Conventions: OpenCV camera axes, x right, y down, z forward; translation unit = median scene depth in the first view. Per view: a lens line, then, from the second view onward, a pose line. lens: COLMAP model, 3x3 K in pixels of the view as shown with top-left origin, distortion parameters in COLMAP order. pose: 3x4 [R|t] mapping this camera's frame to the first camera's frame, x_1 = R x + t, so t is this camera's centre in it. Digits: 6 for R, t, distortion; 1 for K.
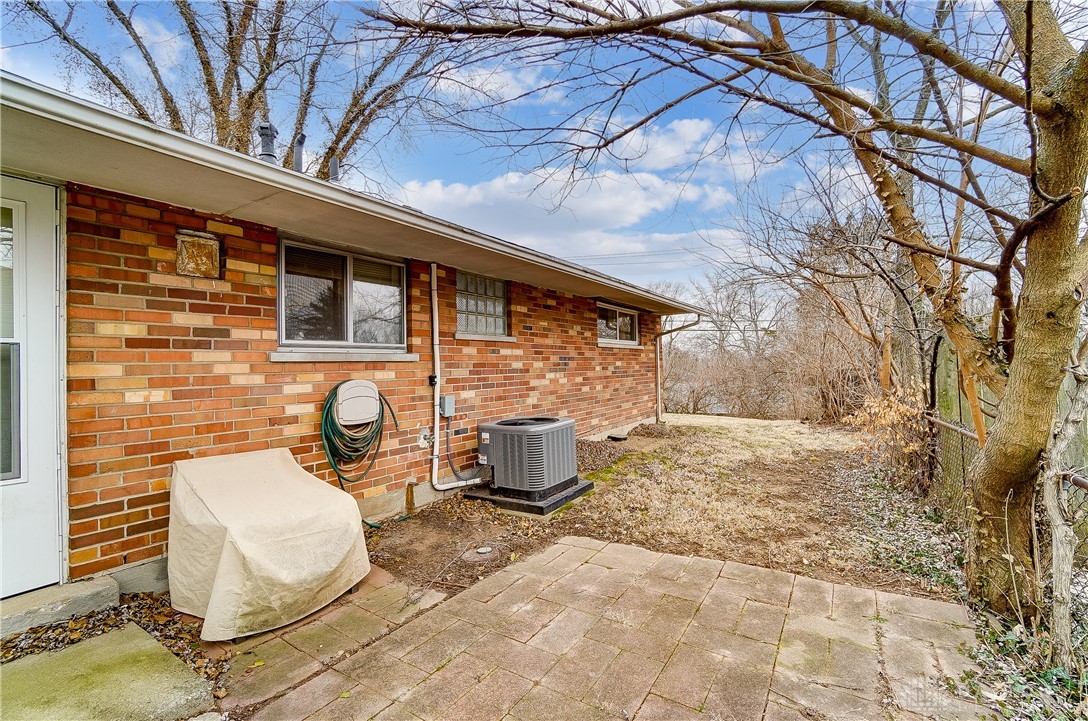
lens RADIAL K [[492.6, 0, 540.2], [0, 492.6, 359.0], [0, 0, 1]] dist [-0.006111, -0.000247]
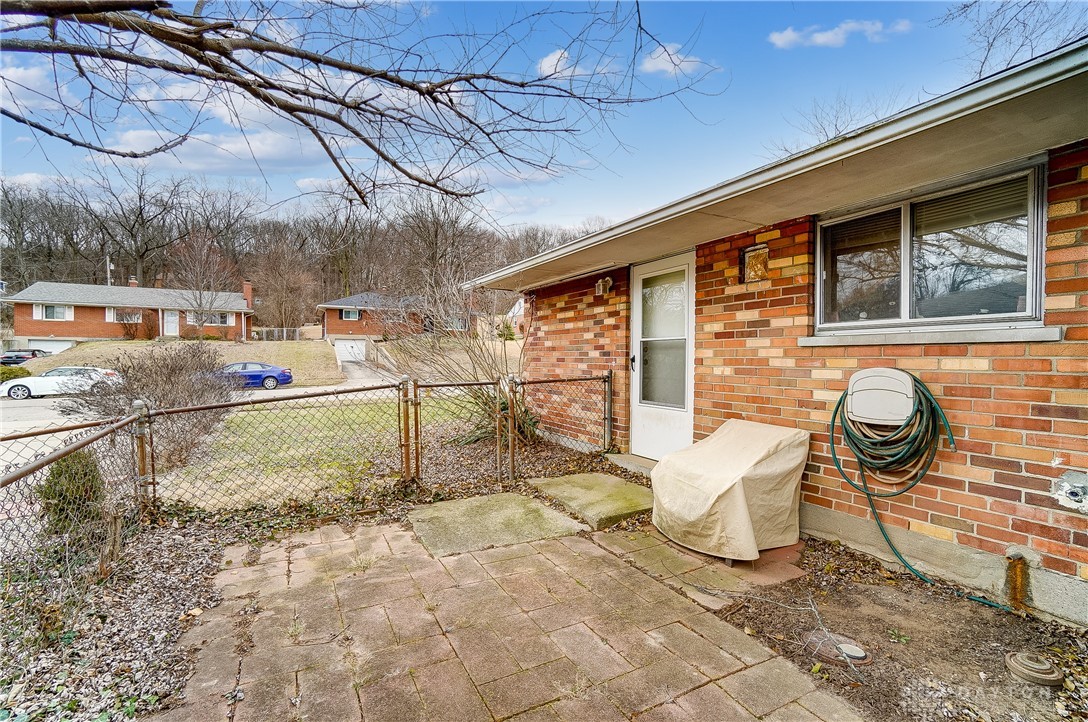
lens RADIAL K [[492.6, 0, 539.6], [0, 492.6, 366.0], [0, 0, 1]] dist [-0.006111, -0.000247]
pose [[-0.484682, 0.022566, -0.874399, 0.689819], [0.007941, 0.999739, 0.021398, 0.022086], [0.874654, 0.003428, -0.484735, 1.098888]]
